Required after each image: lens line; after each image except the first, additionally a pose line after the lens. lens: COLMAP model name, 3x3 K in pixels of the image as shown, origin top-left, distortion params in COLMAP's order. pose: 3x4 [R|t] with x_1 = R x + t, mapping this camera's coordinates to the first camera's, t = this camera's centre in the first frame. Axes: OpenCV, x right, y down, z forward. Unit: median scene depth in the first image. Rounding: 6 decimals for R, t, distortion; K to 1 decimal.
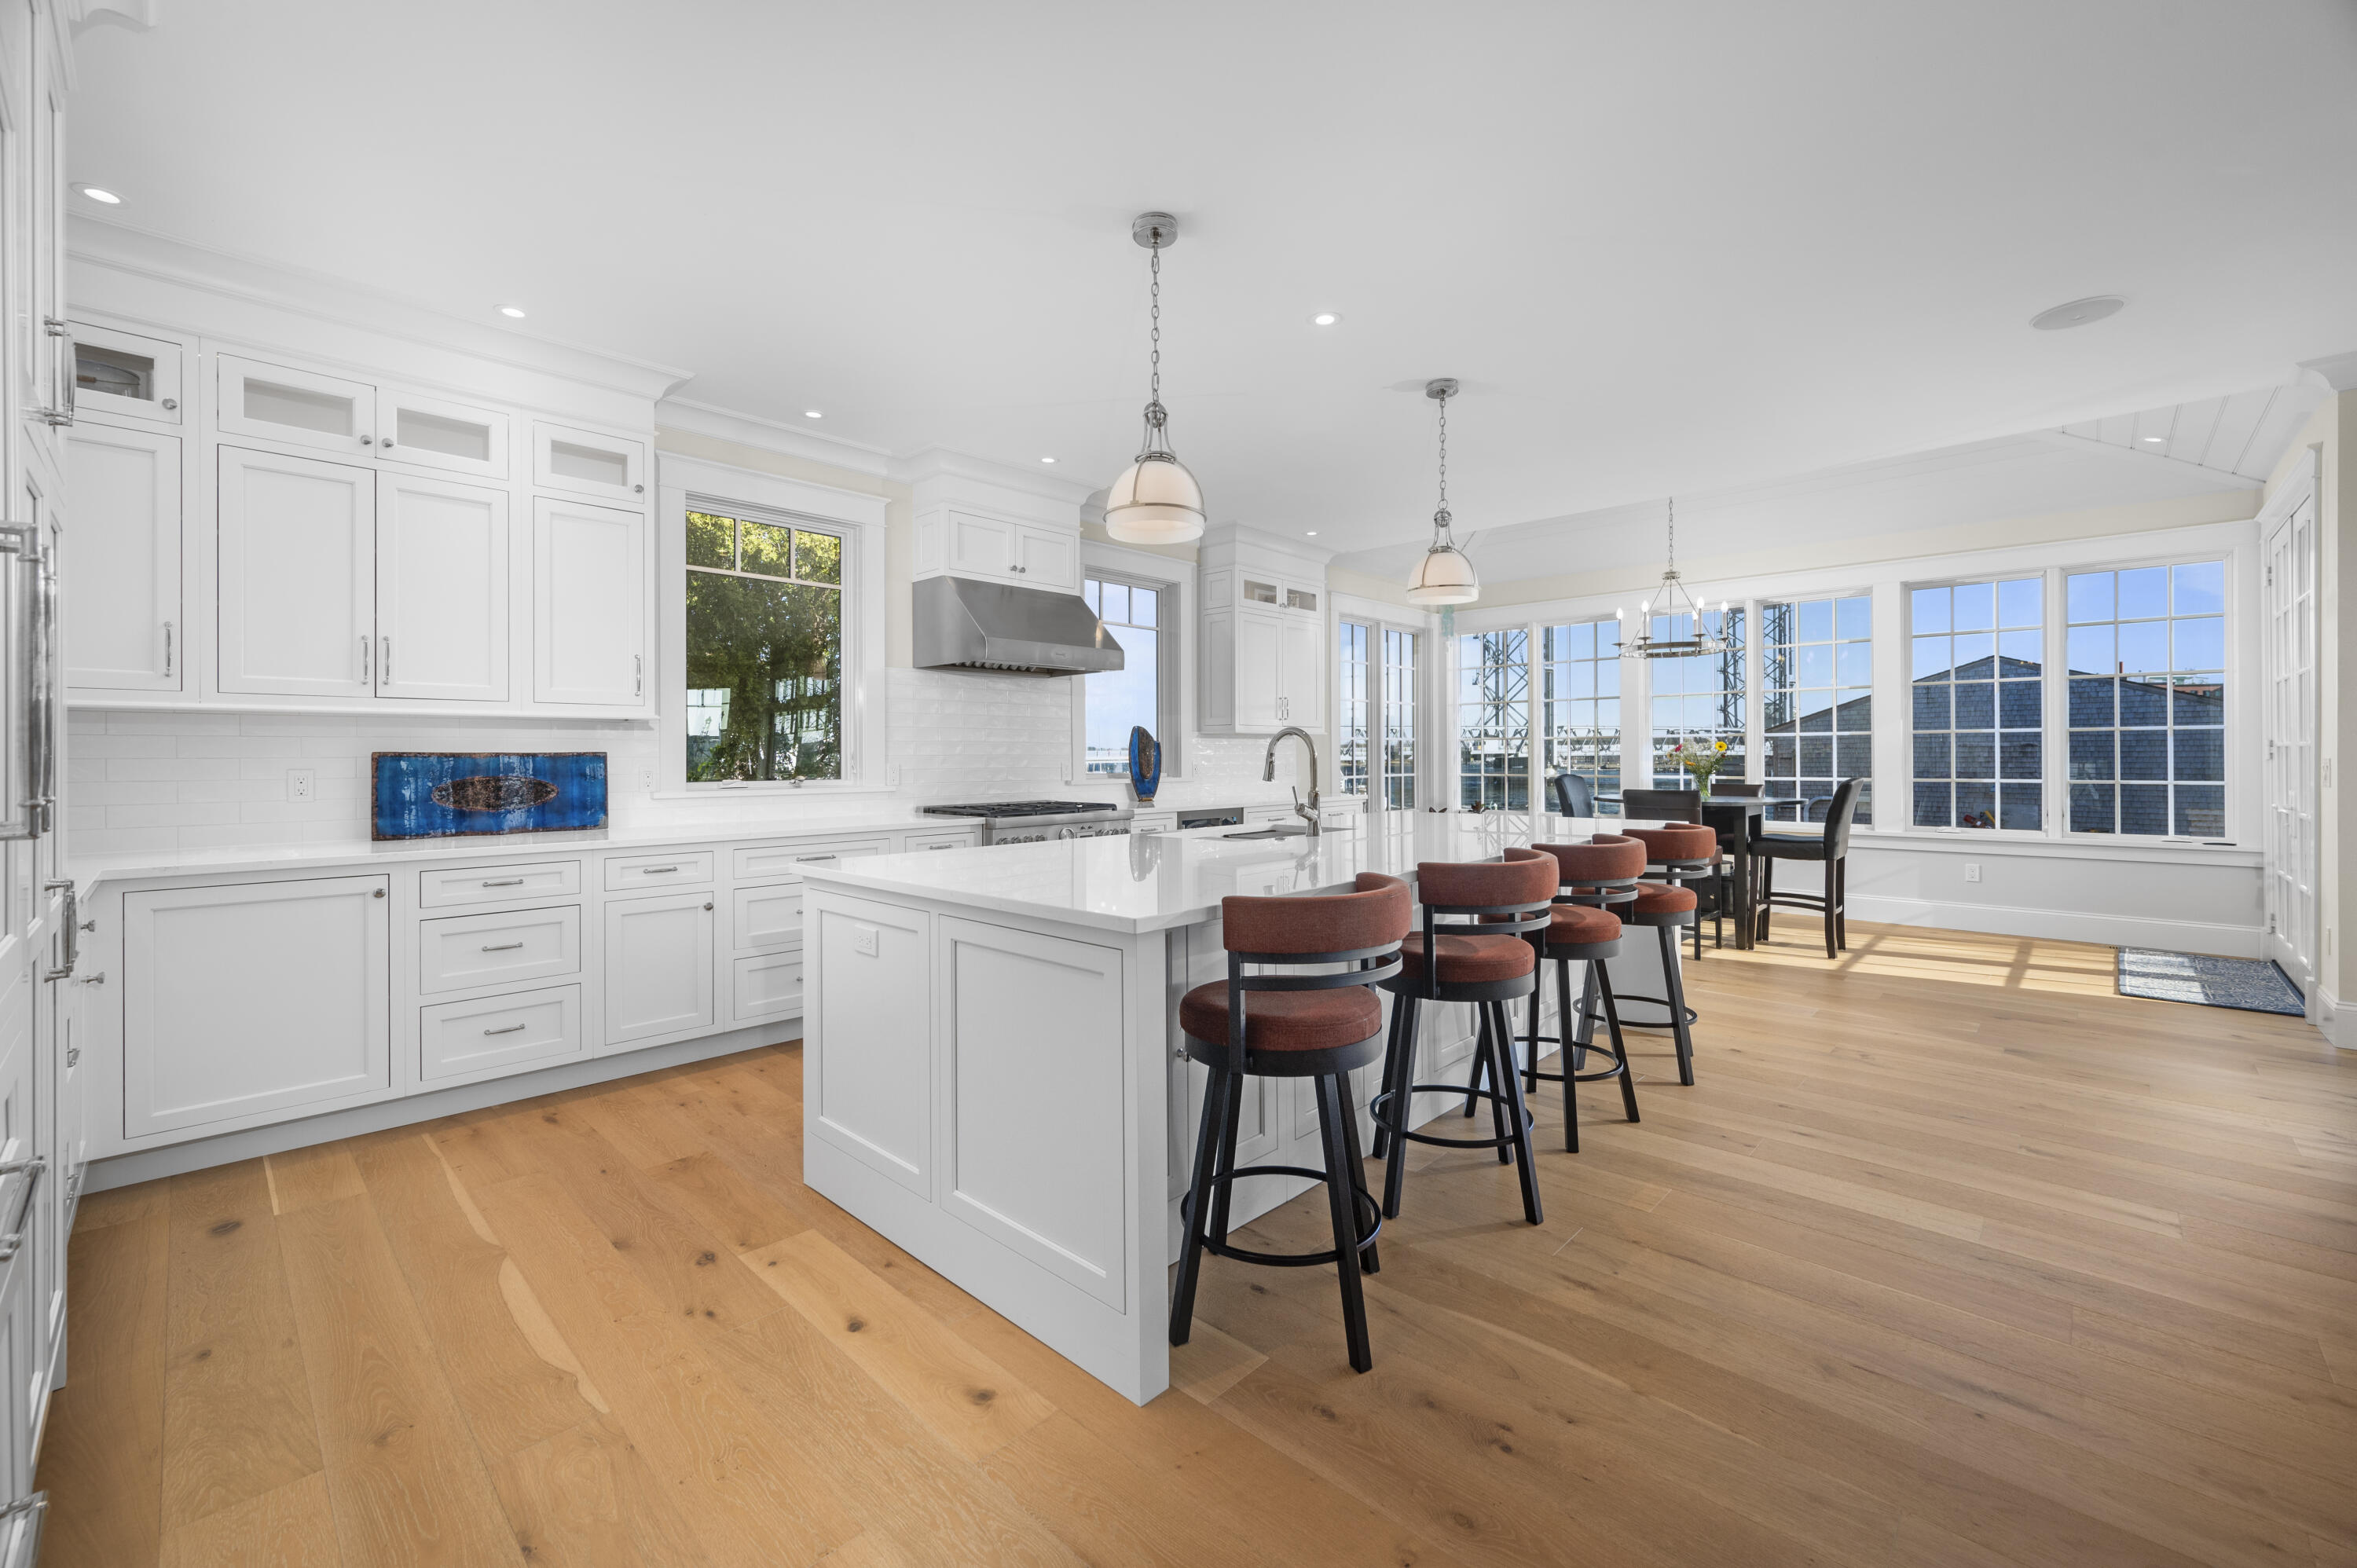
lens RADIAL K [[959.0, 0, 1175.0], [0, 959.0, 762.0], [0, 0, 1]] dist [0.000290, 0.000216]
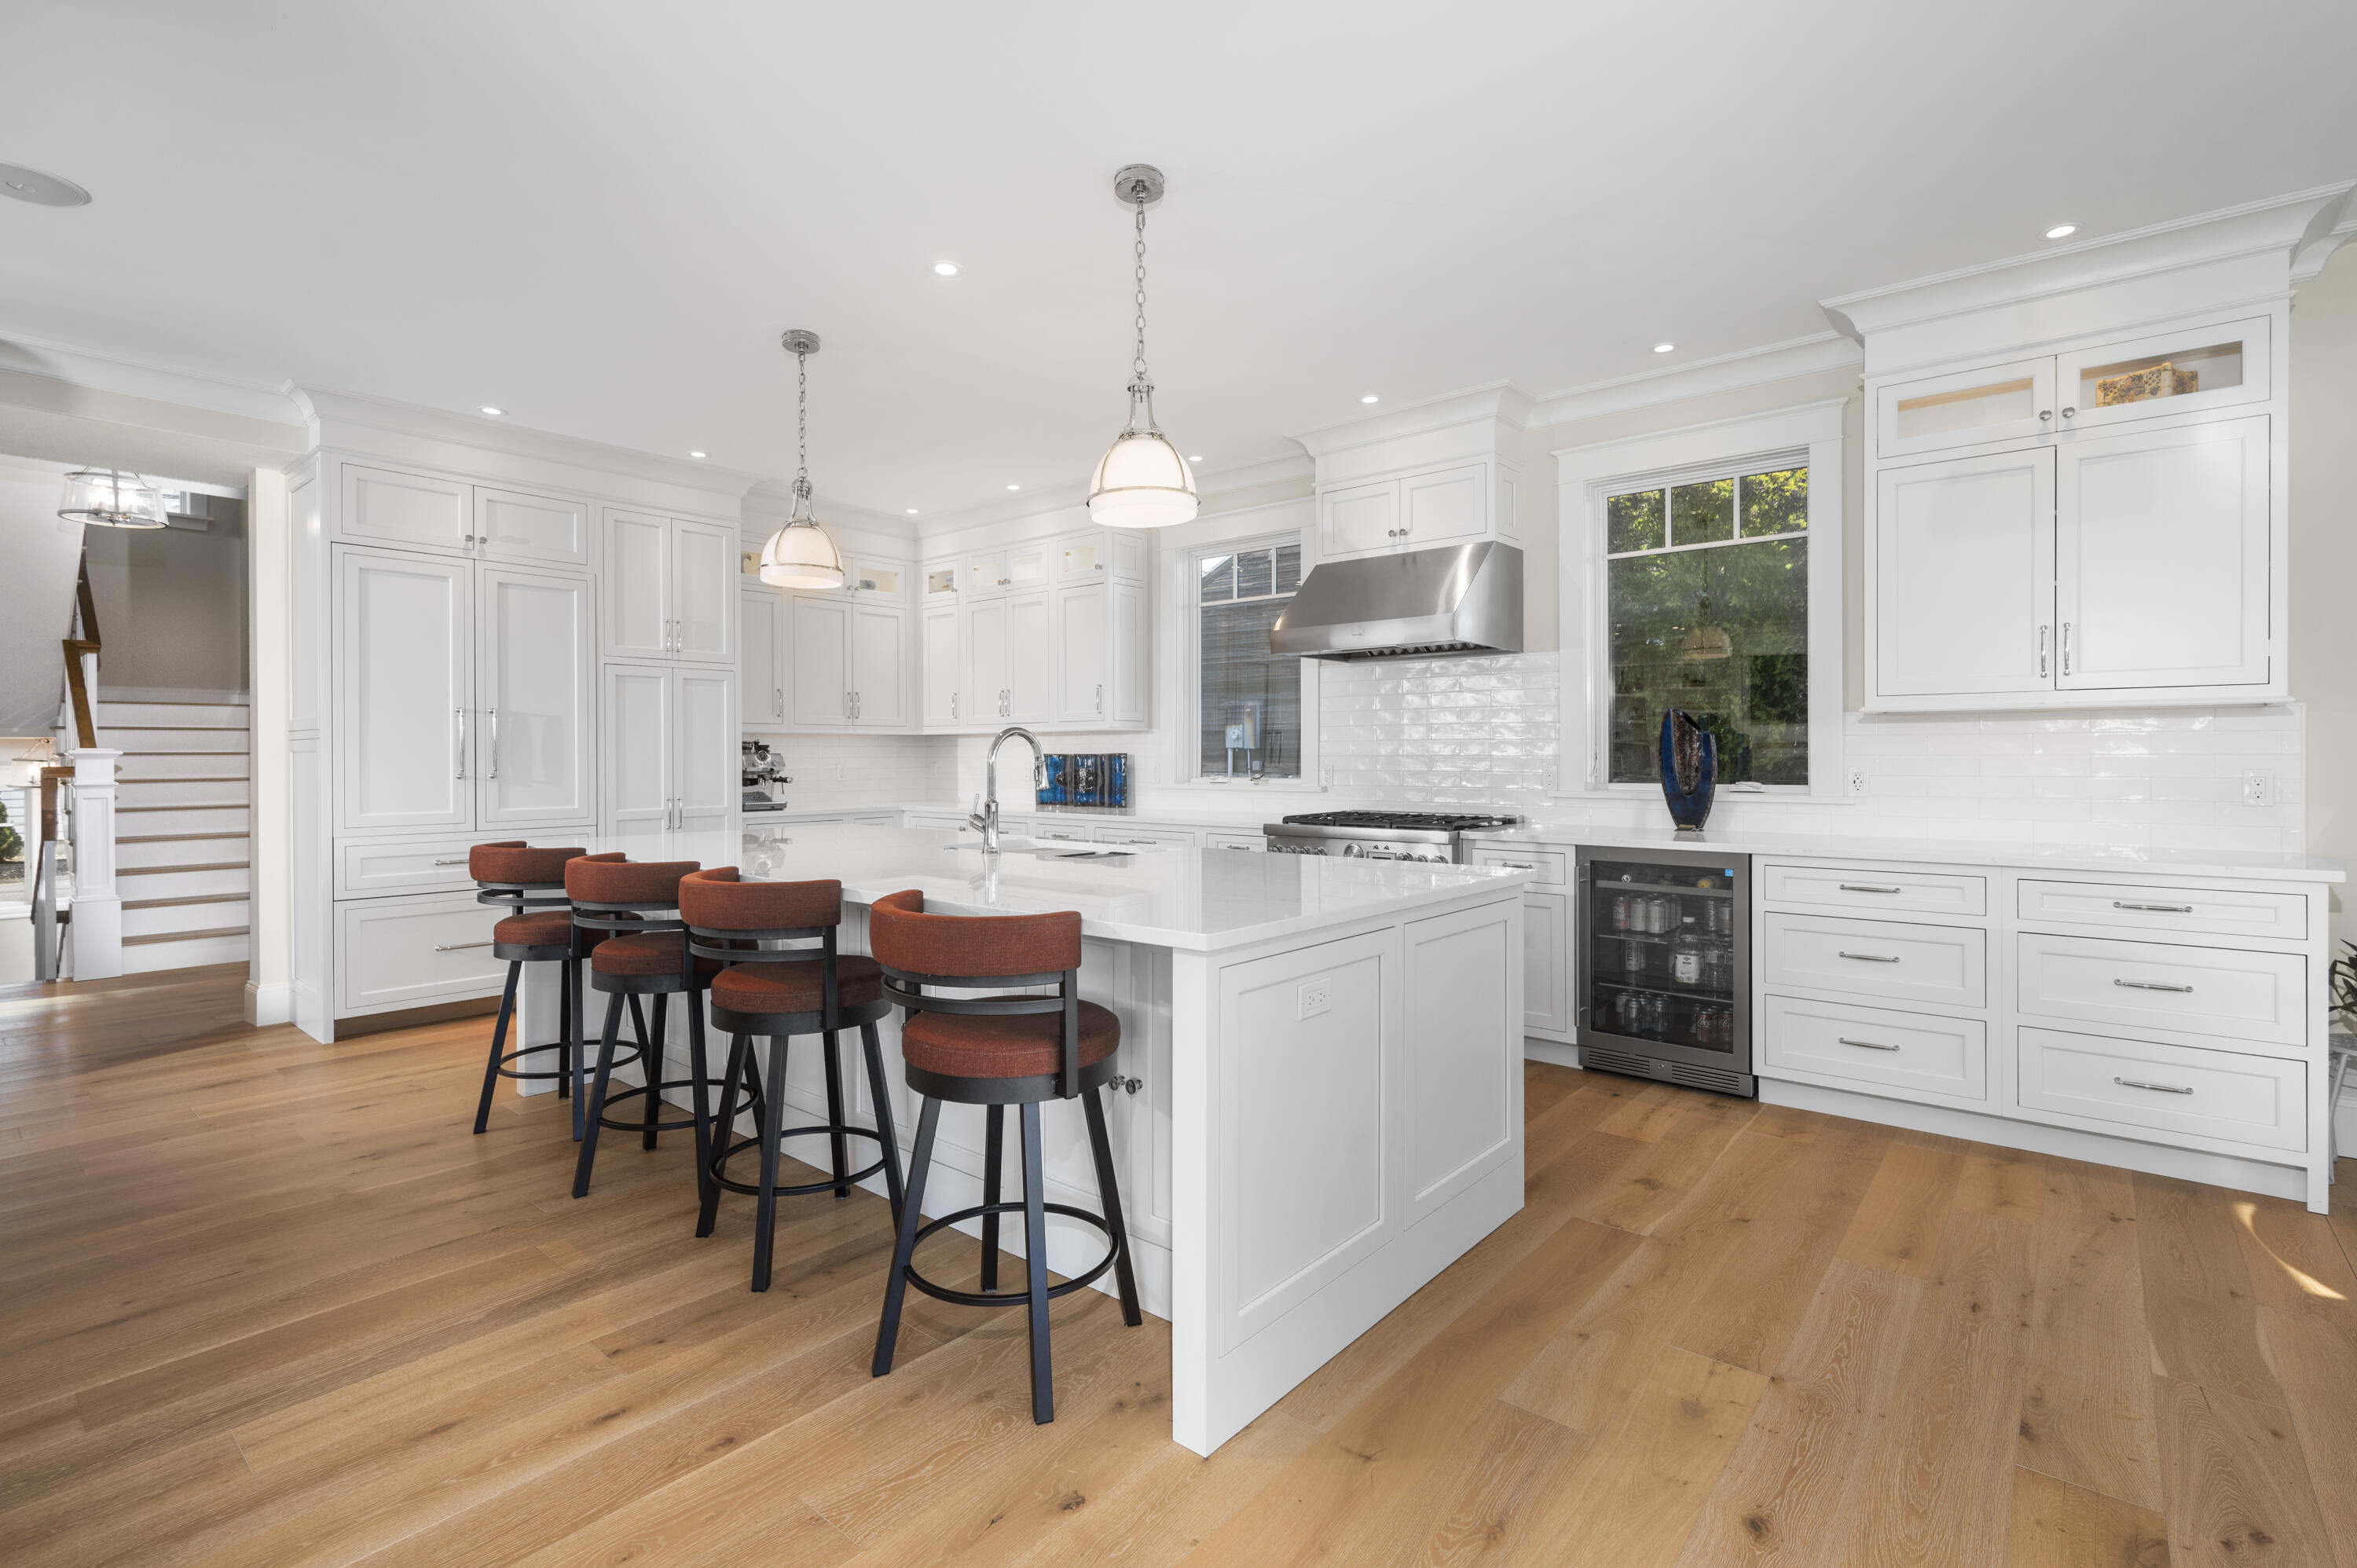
lens RADIAL K [[1070.3, 0, 1221.1], [0, 1070.3, 763.0], [0, 0, 1]] dist [-0.022164, -0.000200]
pose [[0.086418, 0.005550, -0.996244, 0.652953], [-0.001155, 0.999984, 0.005471, -0.004080], [0.996258, 0.000678, 0.086423, 0.653272]]
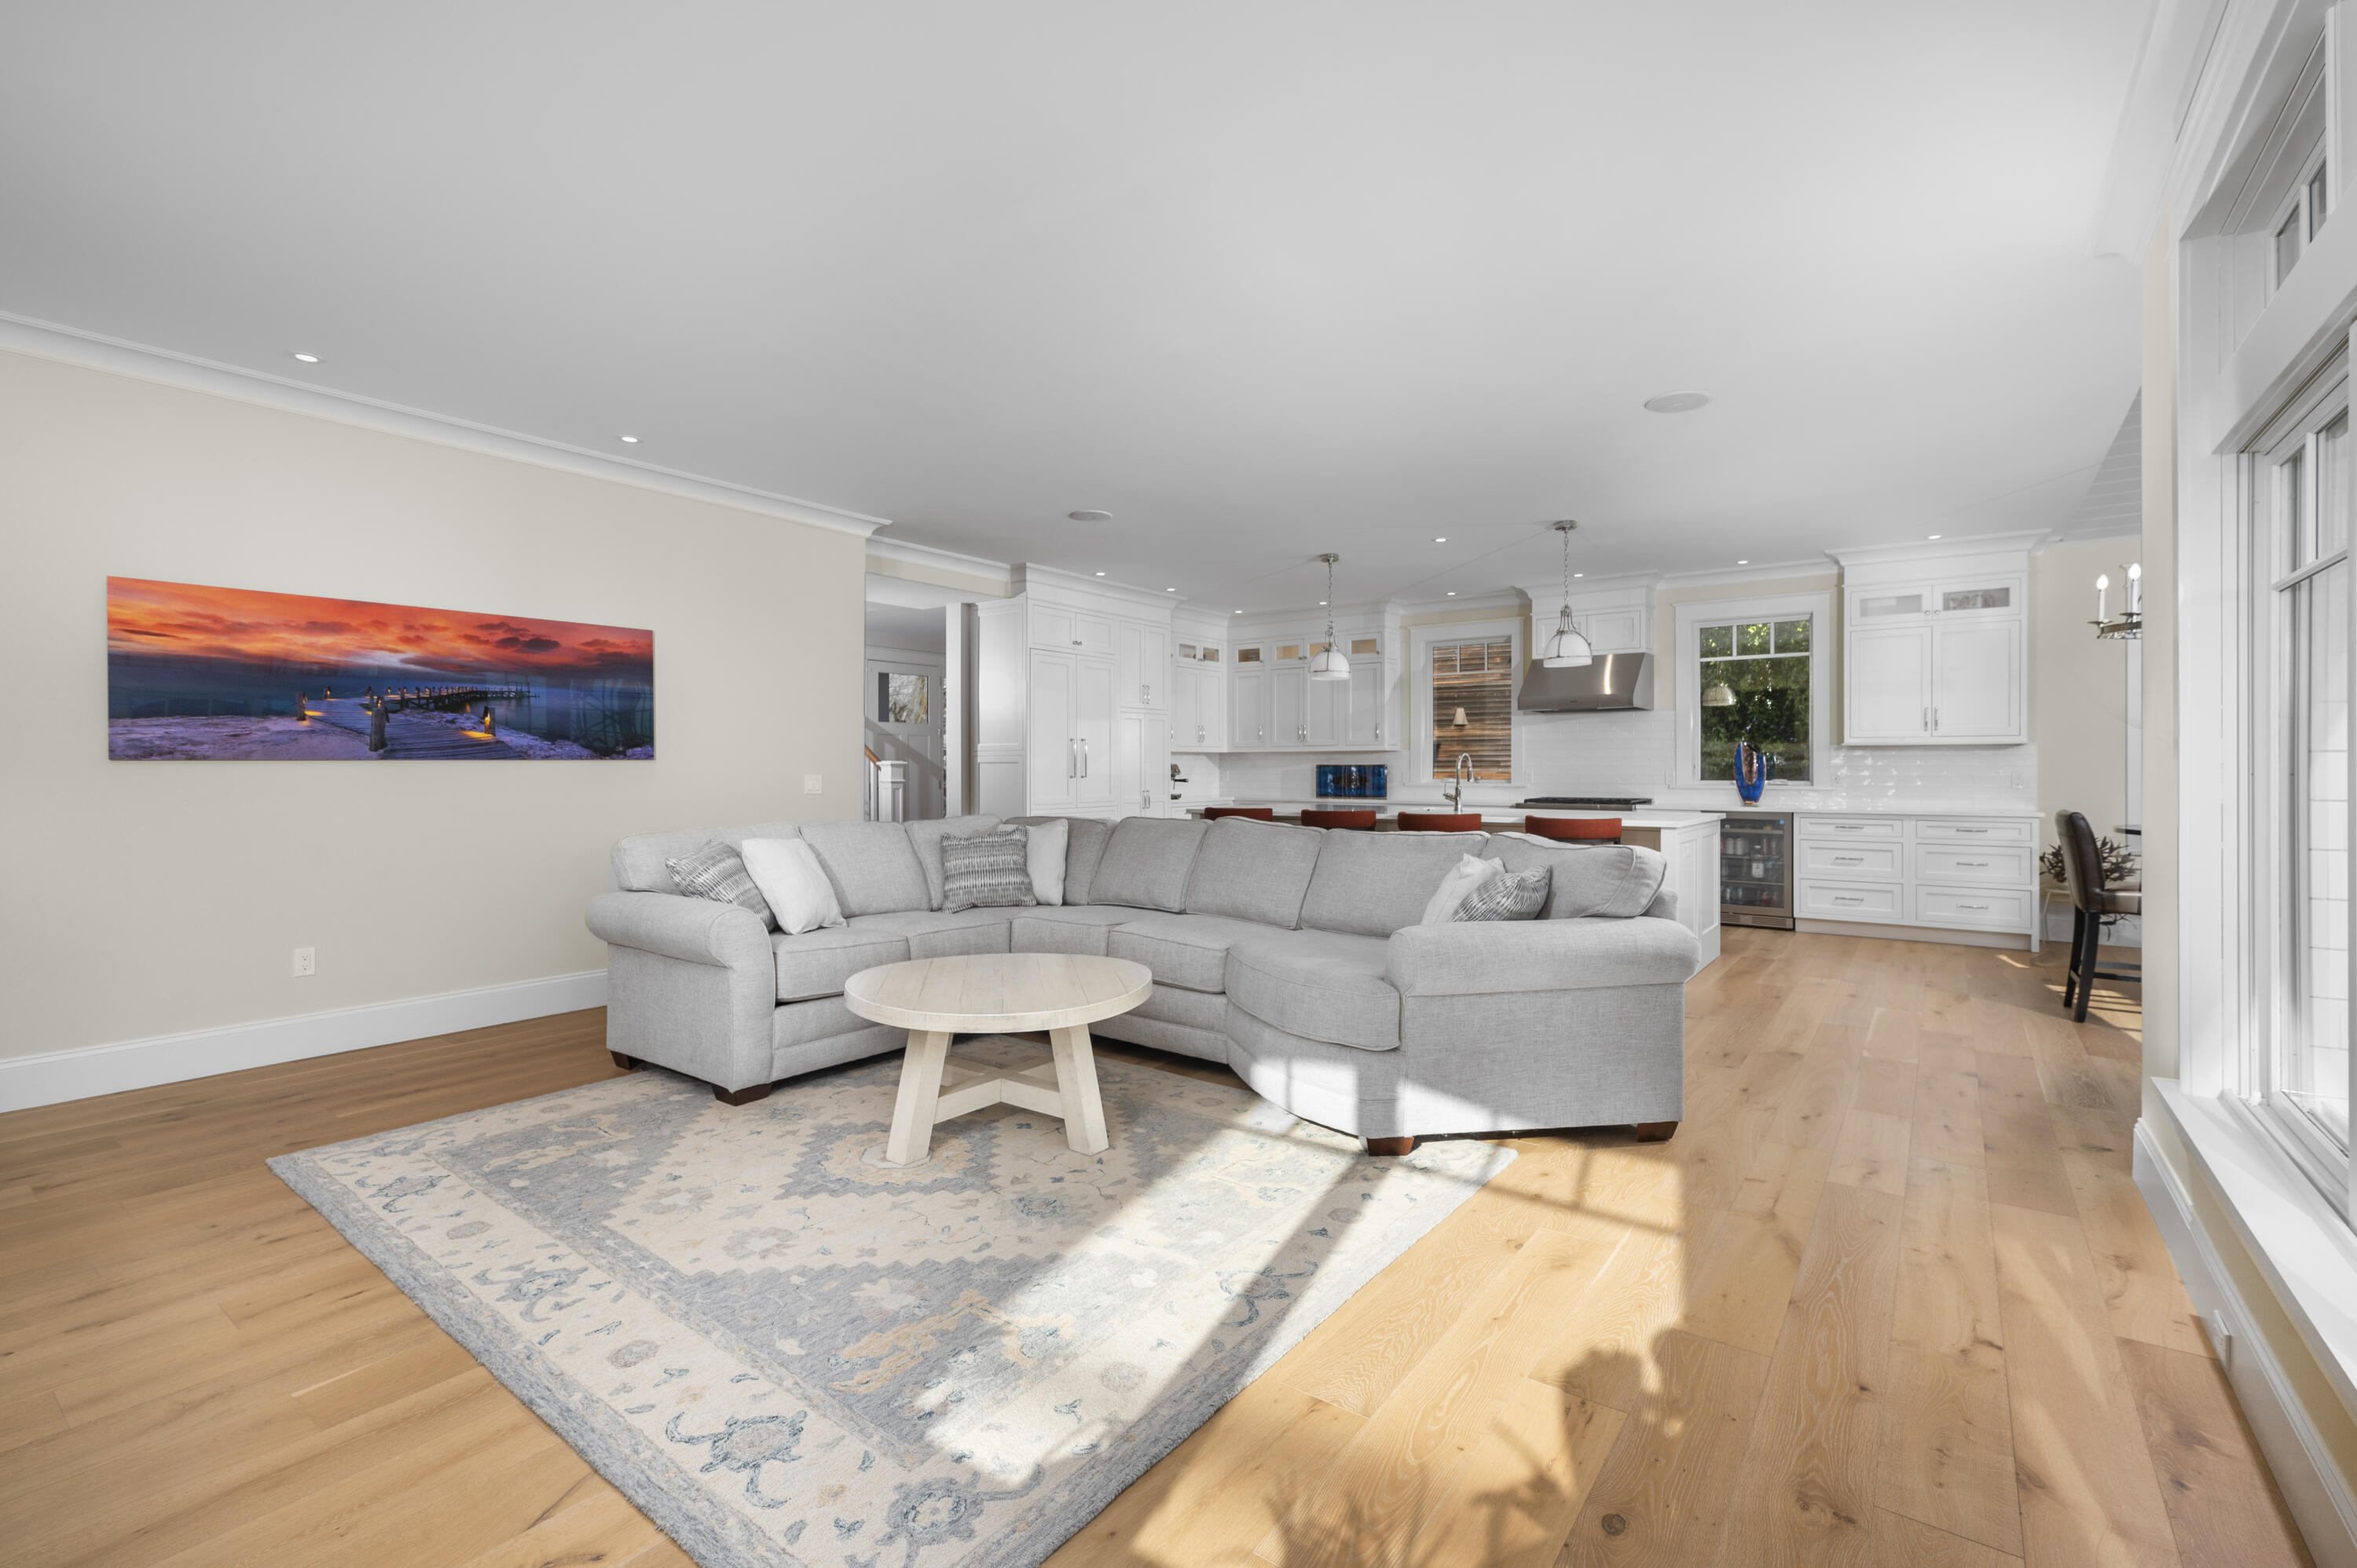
lens RADIAL K [[1035.7, 0, 1175.2], [0, 1035.7, 772.3], [0, 0, 1]] dist [-0.037244, -0.000025]
pose [[0.129141, 0.007939, -0.991594, 1.192307], [-0.002828, 0.999967, 0.007638, -0.006147], [0.991622, 0.001818, 0.129159, 0.117113]]
